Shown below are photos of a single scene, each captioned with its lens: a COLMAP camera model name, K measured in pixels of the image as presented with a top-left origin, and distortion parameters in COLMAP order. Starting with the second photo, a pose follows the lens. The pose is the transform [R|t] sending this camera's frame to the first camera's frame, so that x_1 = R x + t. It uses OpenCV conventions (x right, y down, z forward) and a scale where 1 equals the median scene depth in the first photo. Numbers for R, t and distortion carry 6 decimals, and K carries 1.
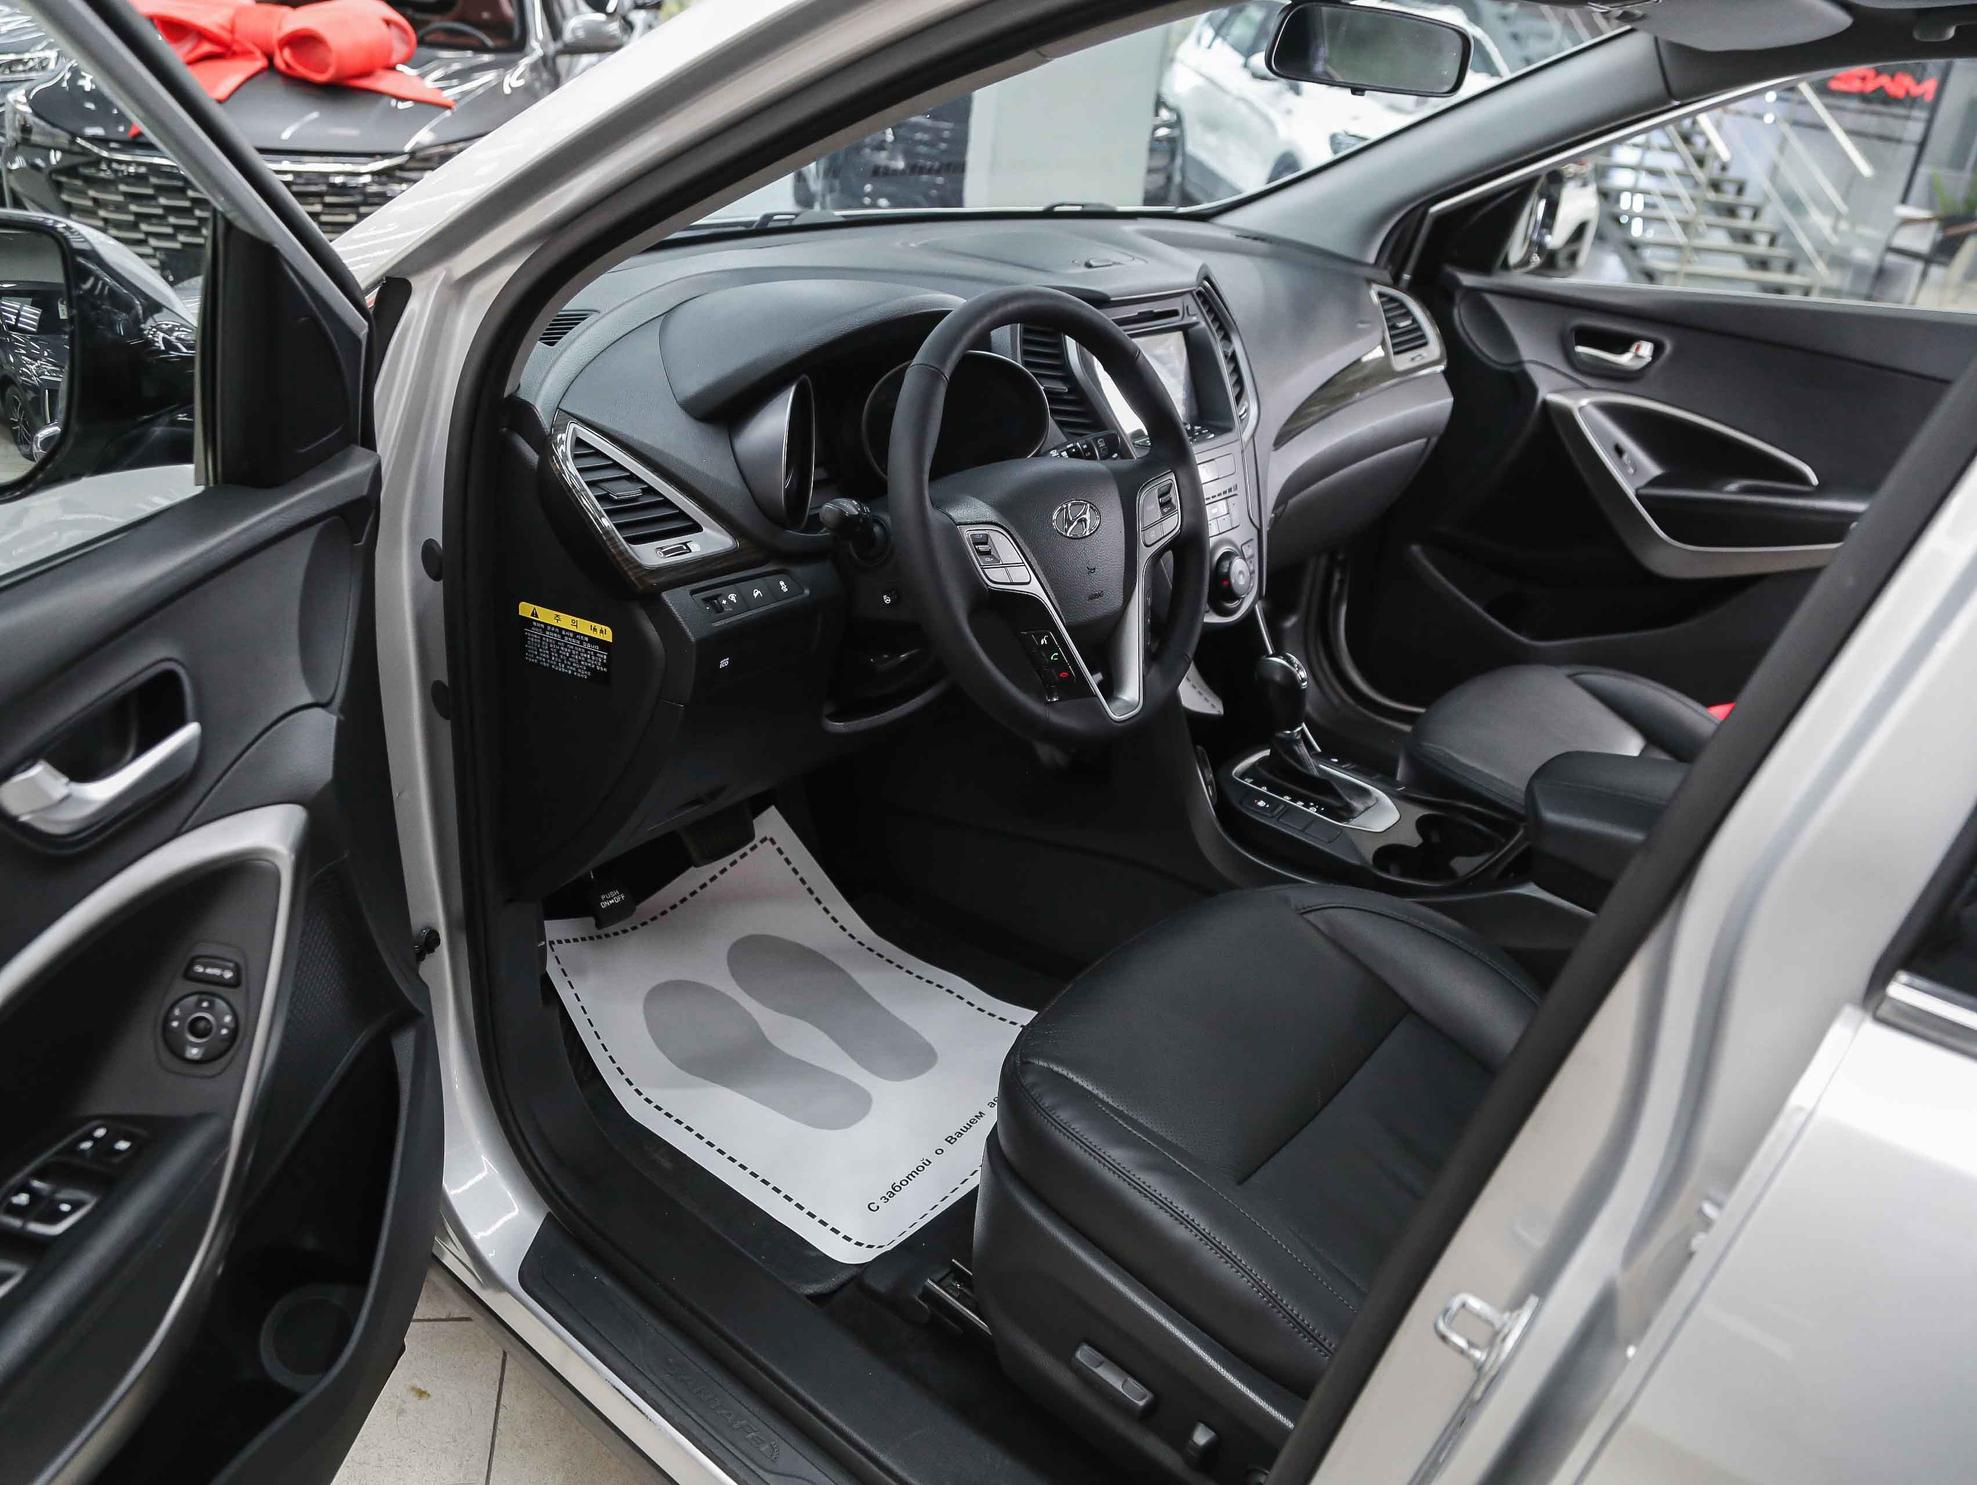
lens RADIAL K [[1484.8, 0, 977.3], [0, 1484.8, 742.1], [0, 0, 1]] dist [-0.115523, 0.001654]
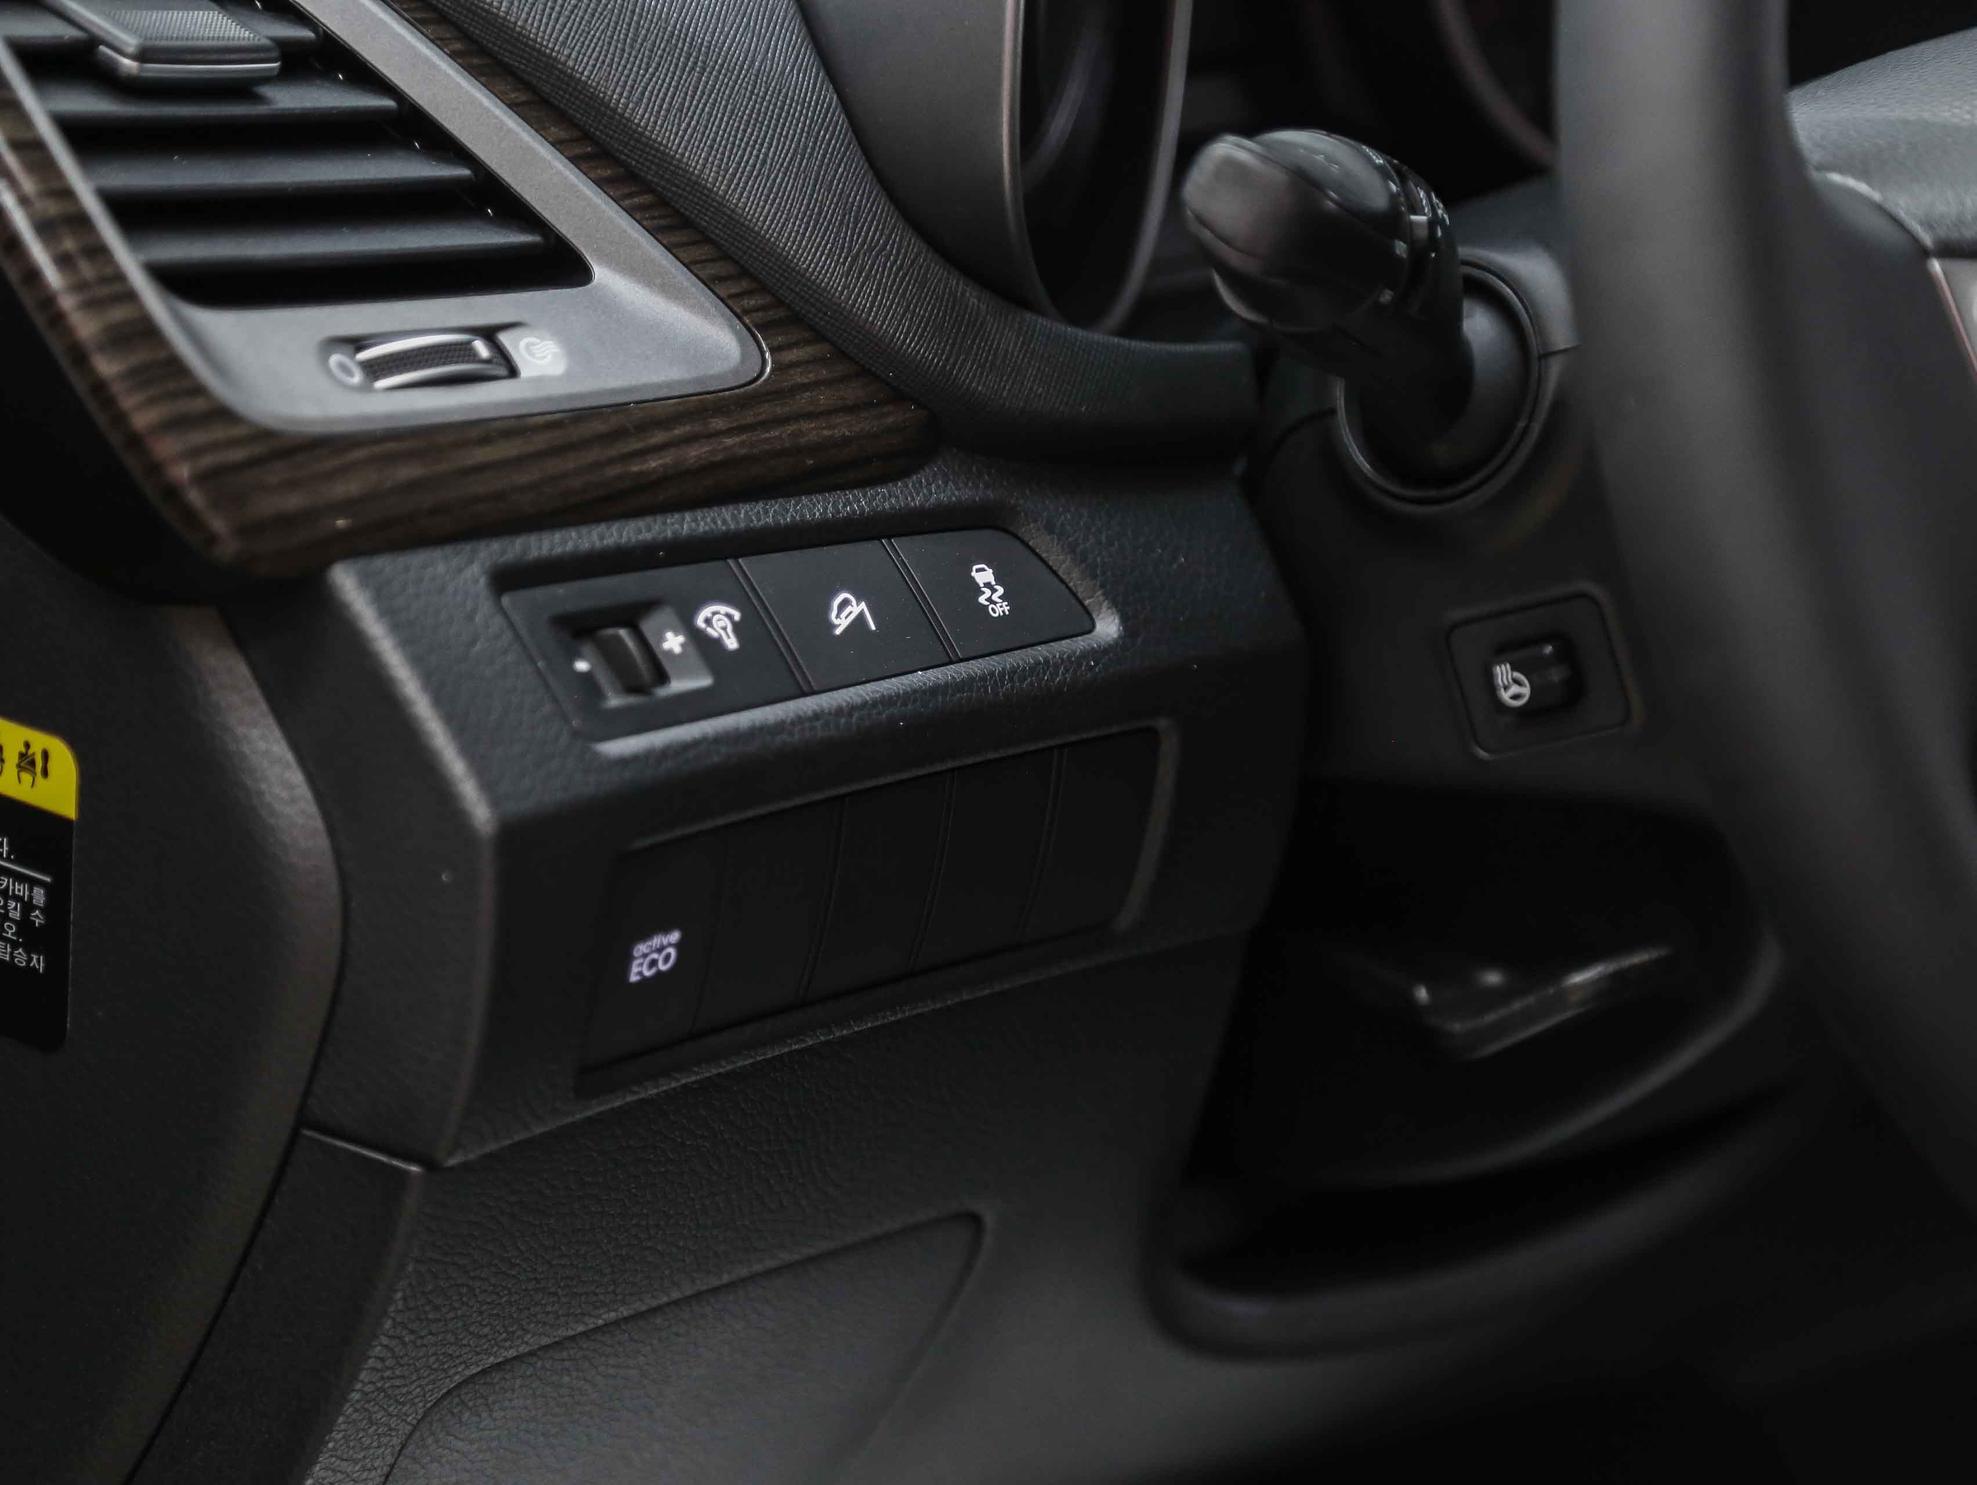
lens RADIAL K [[5082.4, 0, 988.5], [0, 5082.4, 742.5], [0, 0, 1]] dist [1.011307, 0.024954]
pose [[0.985310, 0.046356, -0.164361, -0.018001], [-0.063874, 0.992633, -0.102955, -0.014640], [0.158378, 0.111941, 0.981013, 0.341905]]
